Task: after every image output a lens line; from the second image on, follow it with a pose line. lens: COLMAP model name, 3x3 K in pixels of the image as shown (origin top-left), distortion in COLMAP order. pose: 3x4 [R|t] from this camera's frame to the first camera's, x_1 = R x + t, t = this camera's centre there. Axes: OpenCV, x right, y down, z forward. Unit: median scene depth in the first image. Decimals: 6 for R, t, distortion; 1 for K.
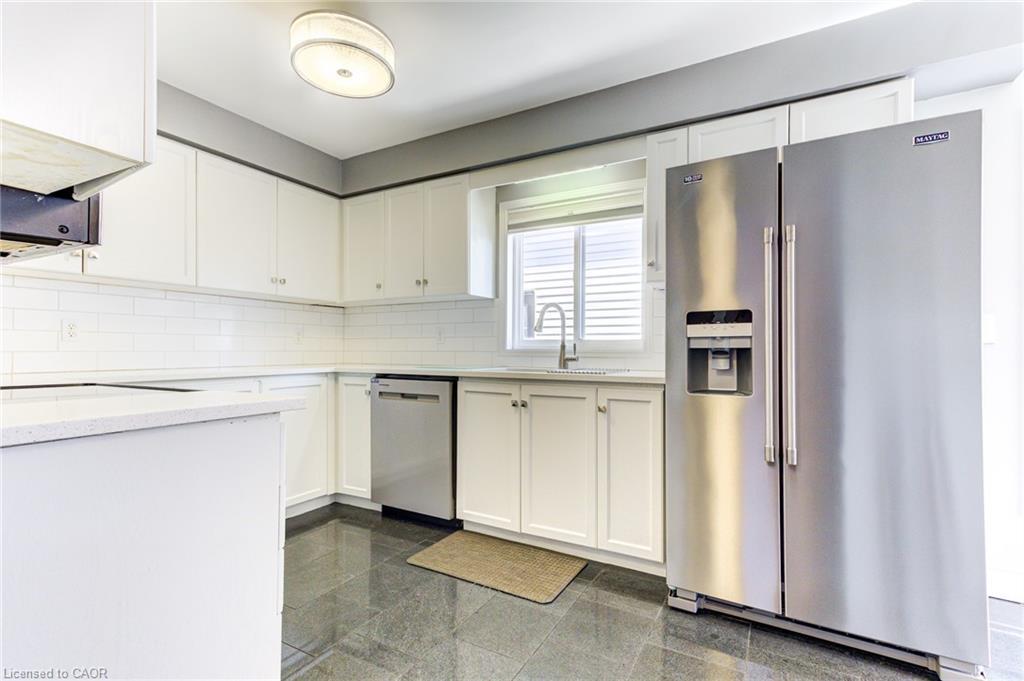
lens RADIAL K [[473.3, 0, 497.4], [0, 473.3, 344.8], [0, 0, 1]] dist [0.011833, 0.007294]
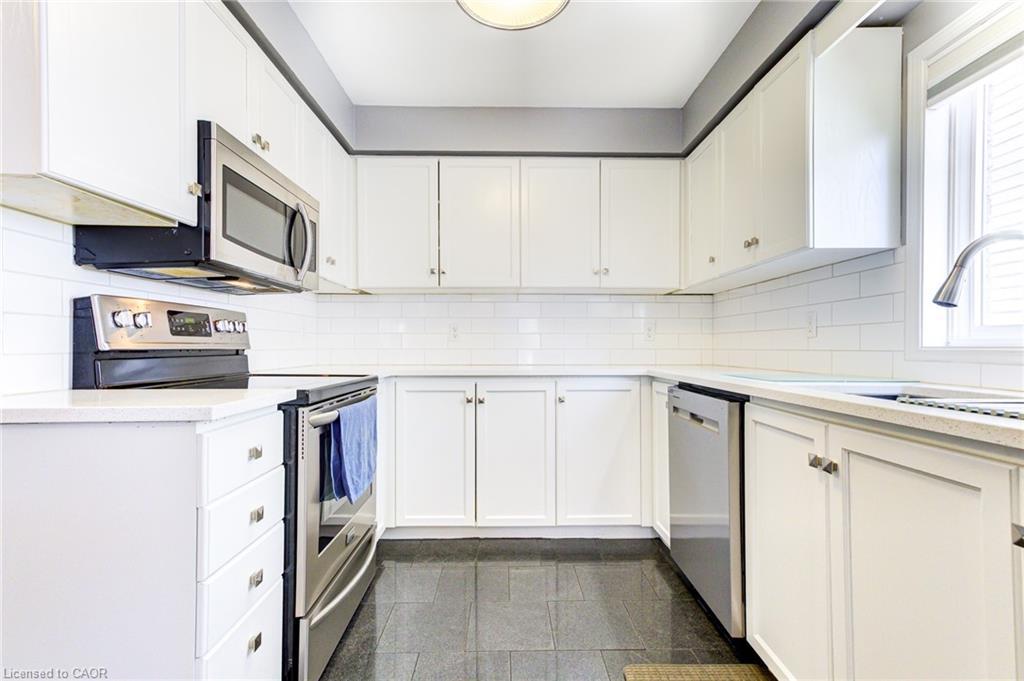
lens RADIAL K [[473.3, 0, 515.2], [0, 473.3, 343.2], [0, 0, 1]] dist [0.011833, 0.007294]
pose [[0.532084, -0.009022, -0.846644, 0.221612], [0.010633, 0.999936, -0.003973, 0.003900], [0.846625, -0.006888, 0.532146, 0.391901]]
